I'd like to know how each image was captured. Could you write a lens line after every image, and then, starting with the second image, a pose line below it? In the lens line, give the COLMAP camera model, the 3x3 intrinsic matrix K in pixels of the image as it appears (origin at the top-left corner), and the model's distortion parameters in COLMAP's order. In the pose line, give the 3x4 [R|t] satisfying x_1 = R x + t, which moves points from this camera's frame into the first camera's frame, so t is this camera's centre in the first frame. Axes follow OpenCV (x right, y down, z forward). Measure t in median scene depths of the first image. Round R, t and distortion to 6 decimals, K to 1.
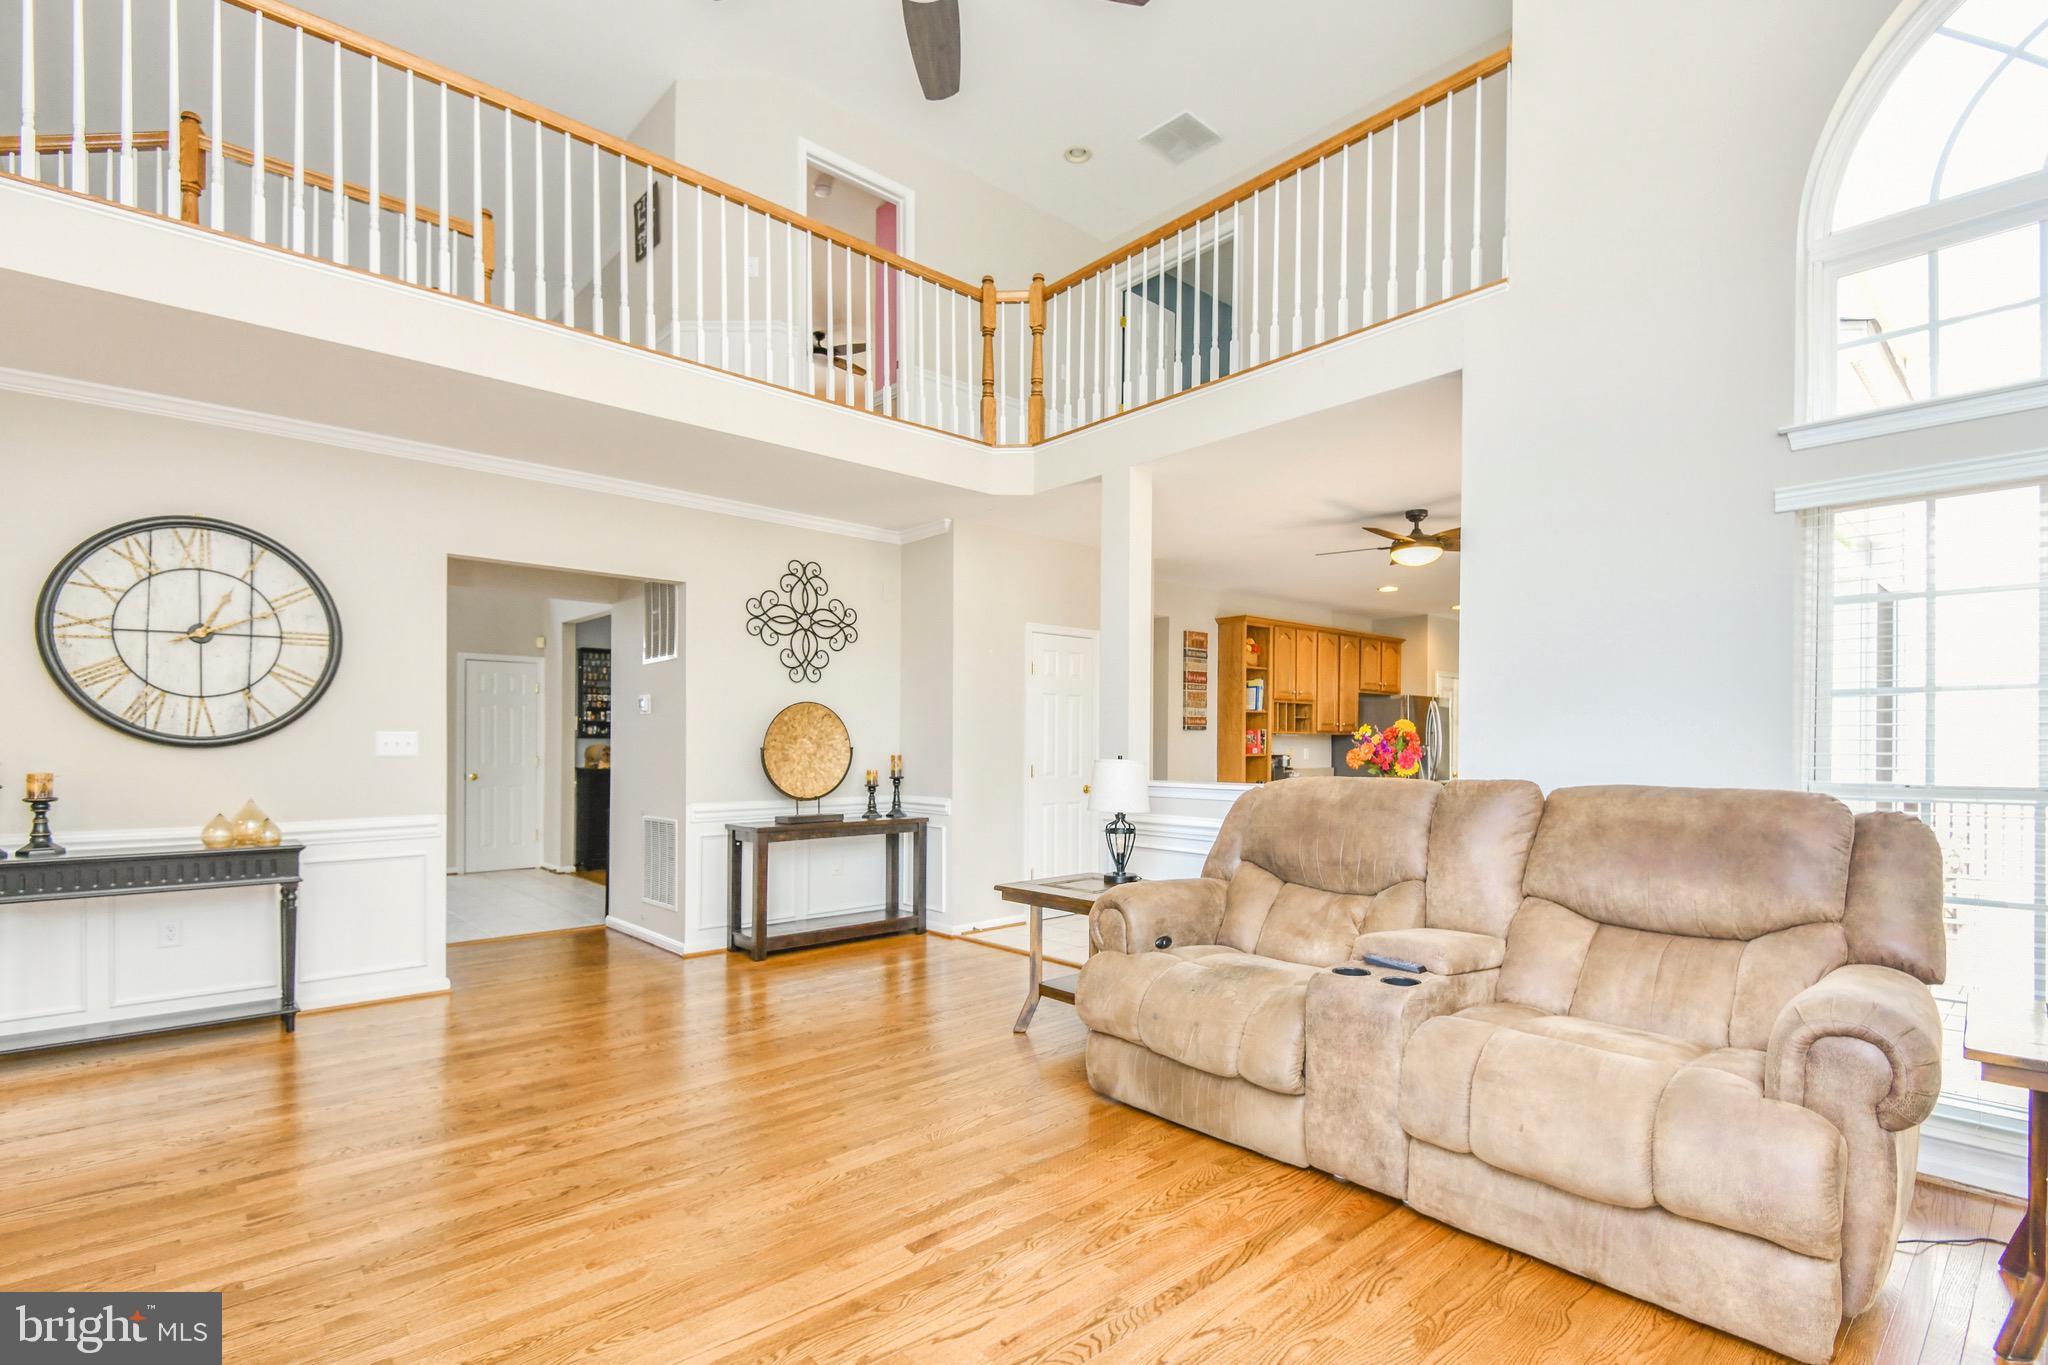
lens RADIAL K [[983.3, 0, 1041.8], [0, 983.3, 746.5], [0, 0, 1]] dist [0.026654, -0.003011]
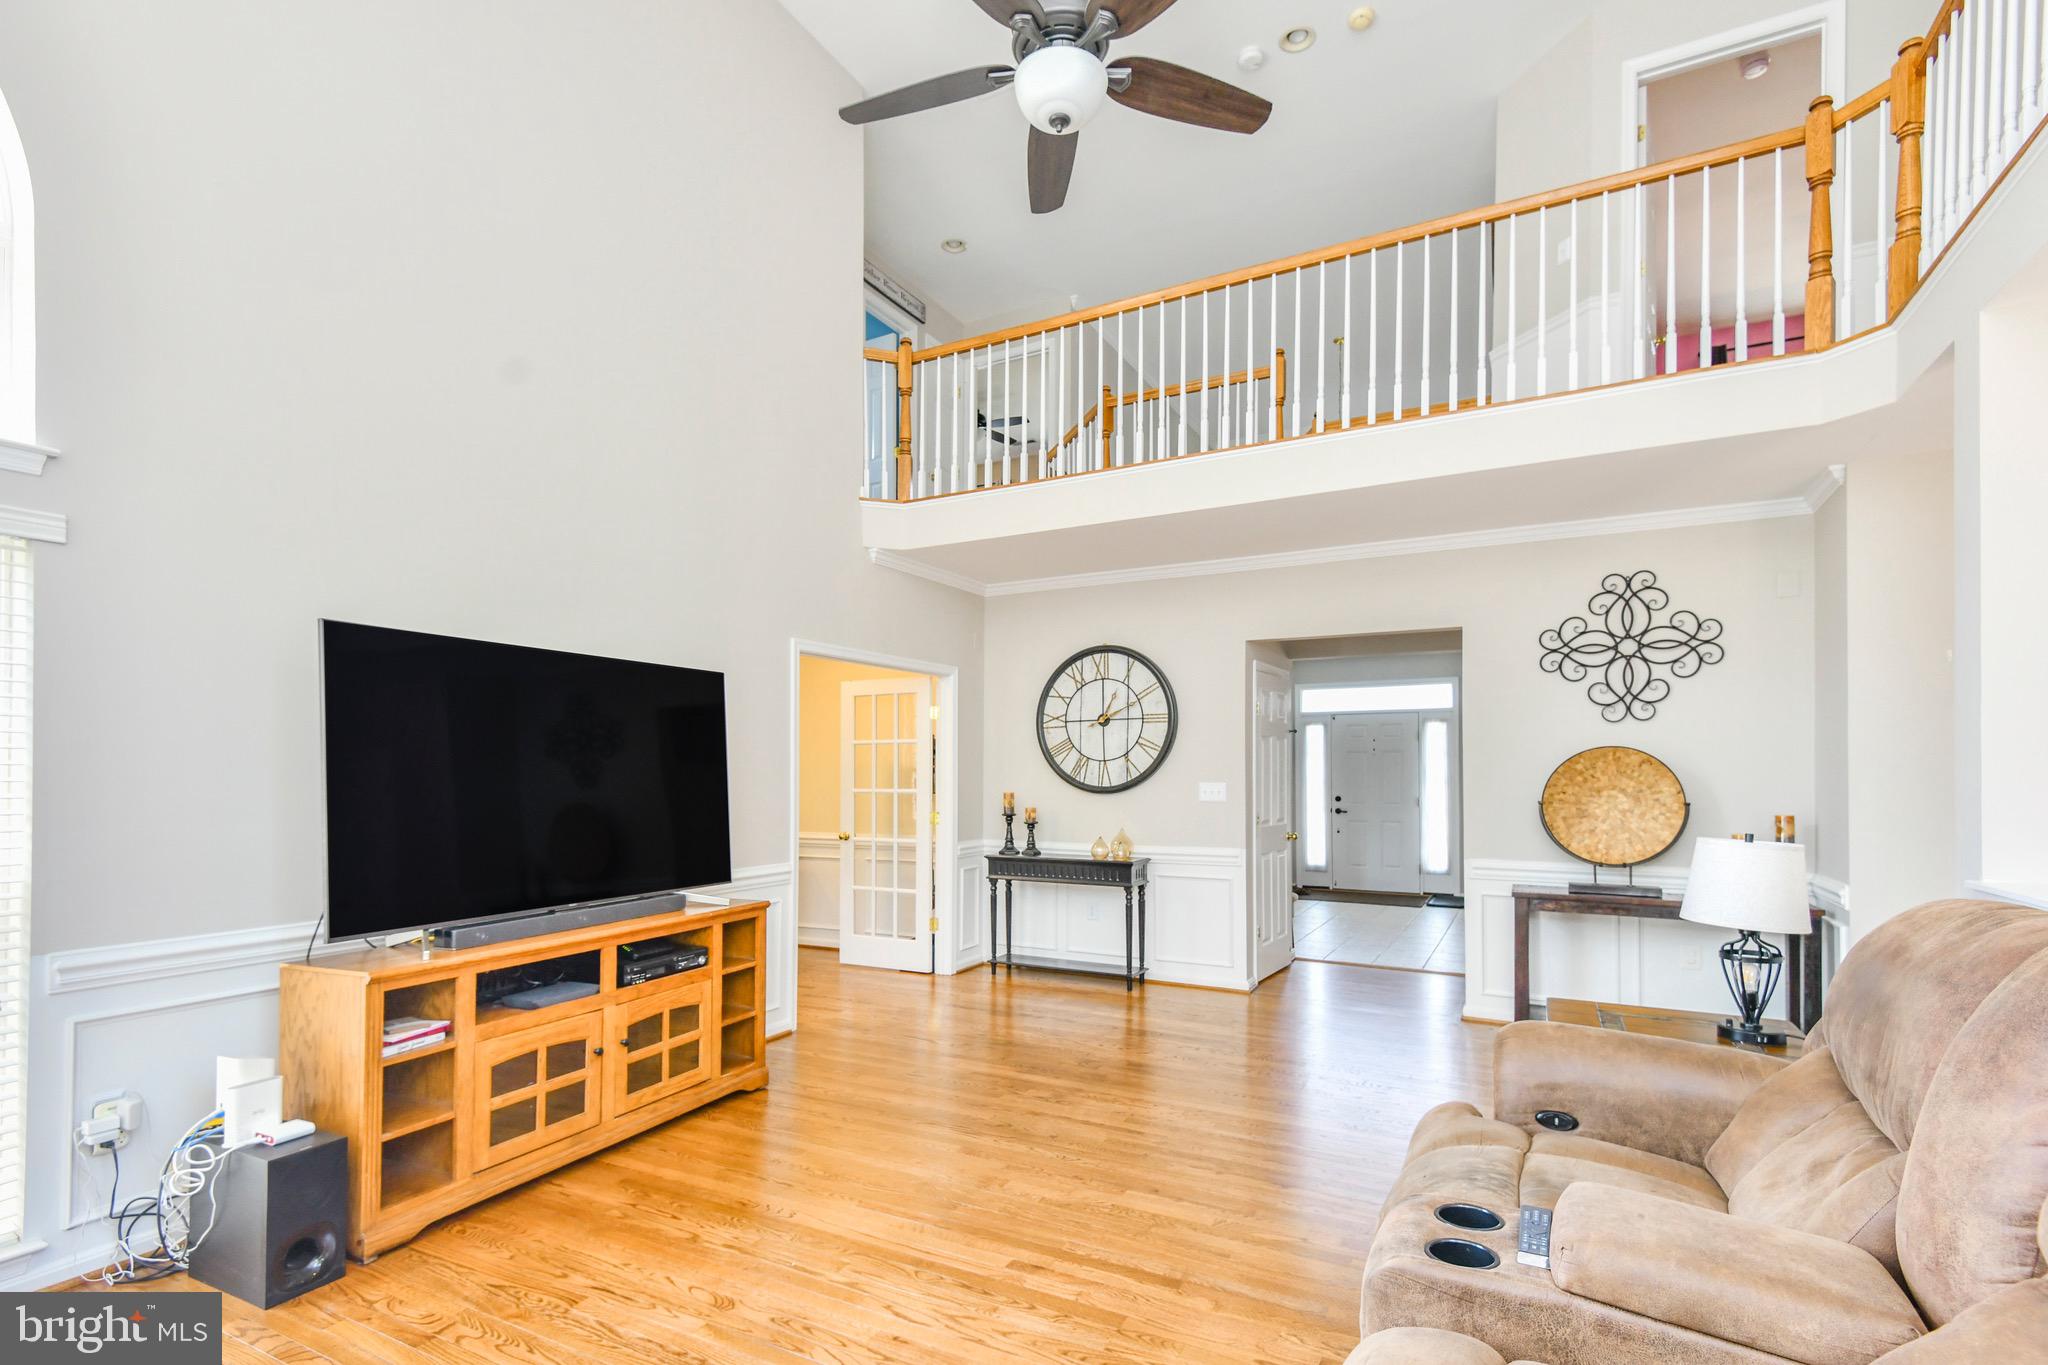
lens RADIAL K [[983.3, 0, 1003.1], [0, 983.3, 760.1], [0, 0, 1]] dist [0.026654, -0.003011]
pose [[0.316801, -0.012246, -0.948413, 0.520808], [-0.004344, 0.999887, -0.014362, -0.026509], [0.948482, 0.008670, 0.316712, 0.350247]]
